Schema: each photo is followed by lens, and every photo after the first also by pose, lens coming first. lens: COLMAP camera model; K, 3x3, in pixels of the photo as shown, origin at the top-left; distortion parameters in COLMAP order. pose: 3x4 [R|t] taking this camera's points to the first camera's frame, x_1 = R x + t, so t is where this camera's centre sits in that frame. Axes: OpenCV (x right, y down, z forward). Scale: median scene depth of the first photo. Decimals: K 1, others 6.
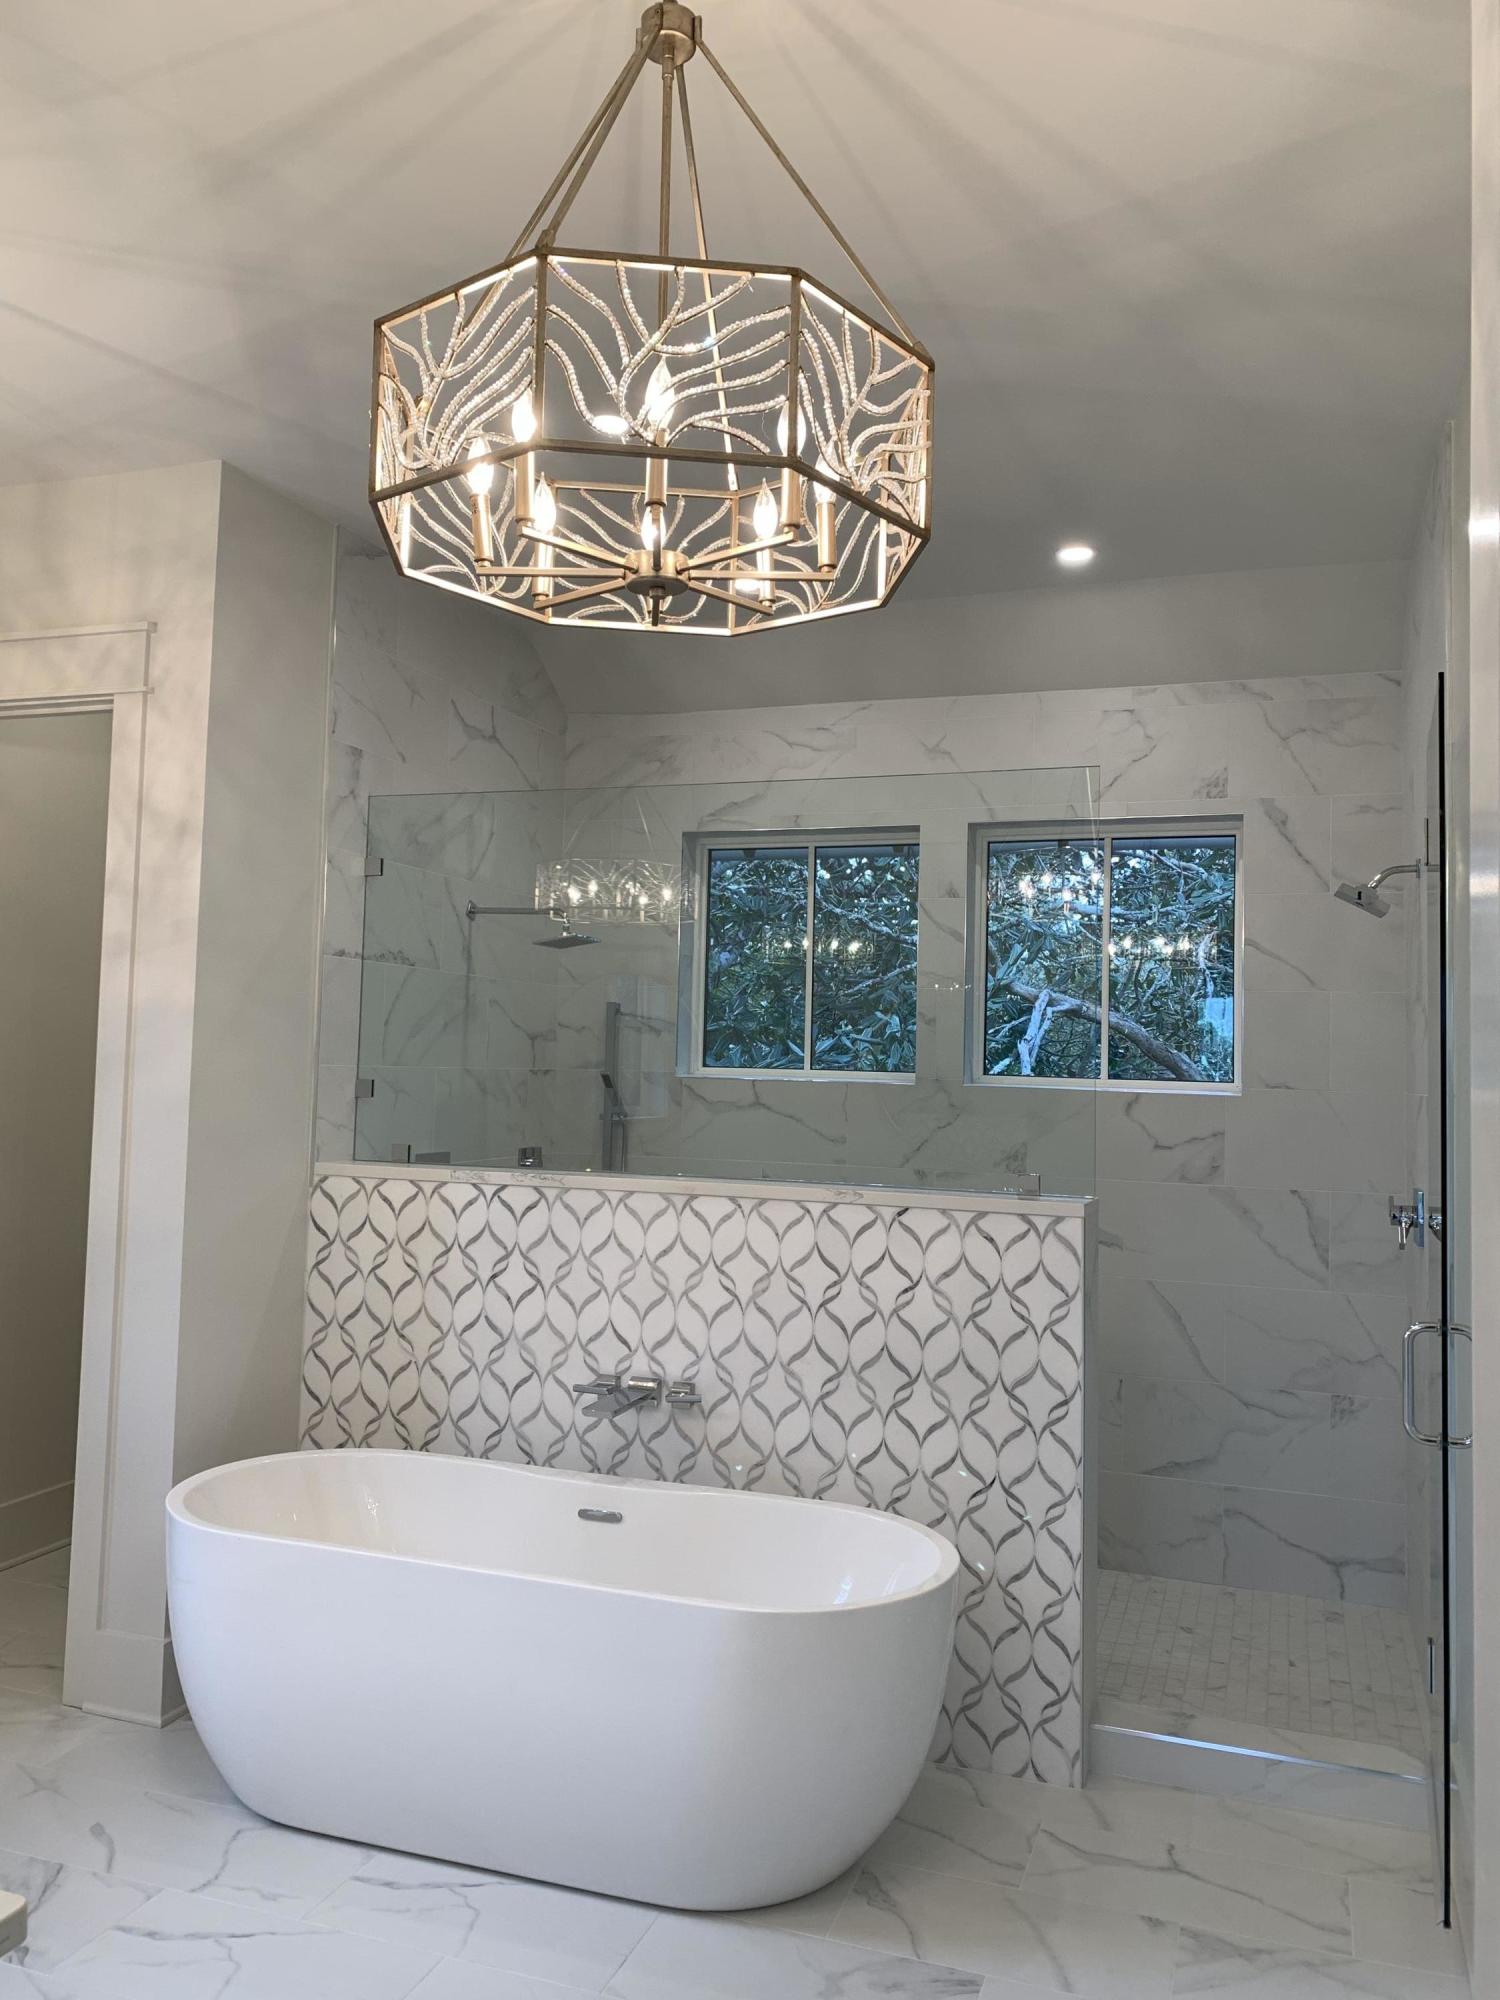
lens RADIAL K [[1529.6, 0, 796.9], [0, 1529.6, 958.5], [0, 0, 1]] dist [0.150577, -0.218060]
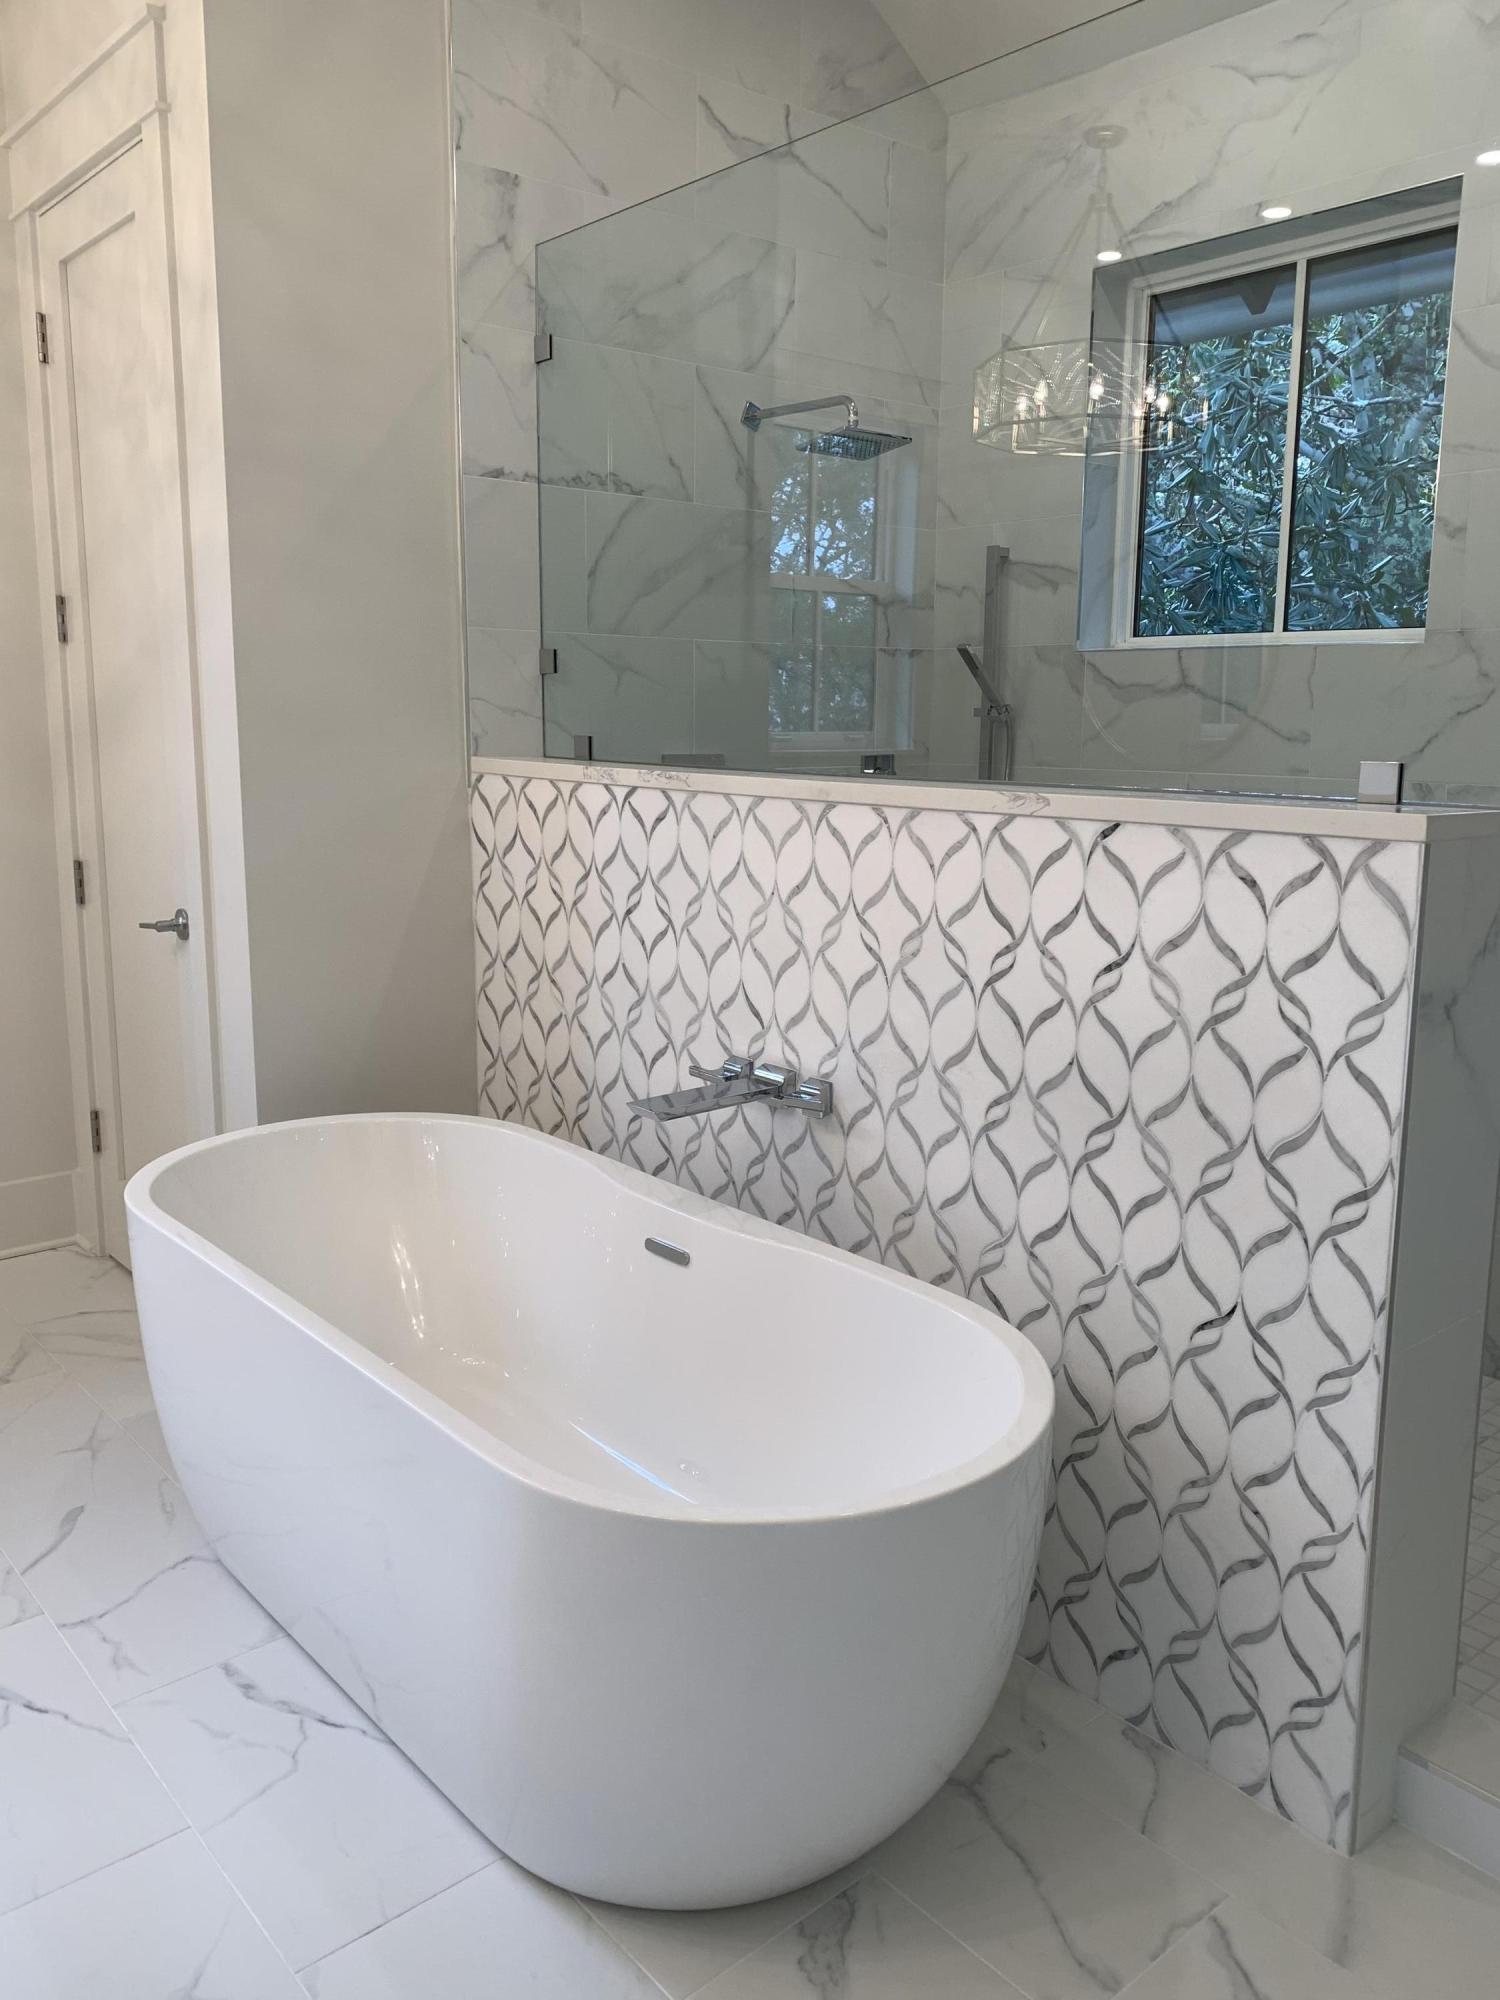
lens RADIAL K [[1529.6, 0, 796.9], [0, 1529.6, 958.5], [0, 0, 1]] dist [0.150577, -0.218060]
pose [[0.859227, 0.060026, -0.508061, 0.251764], [0.054743, 0.976604, 0.207963, 0.086535], [0.508658, -0.206500, 0.835838, 0.460073]]
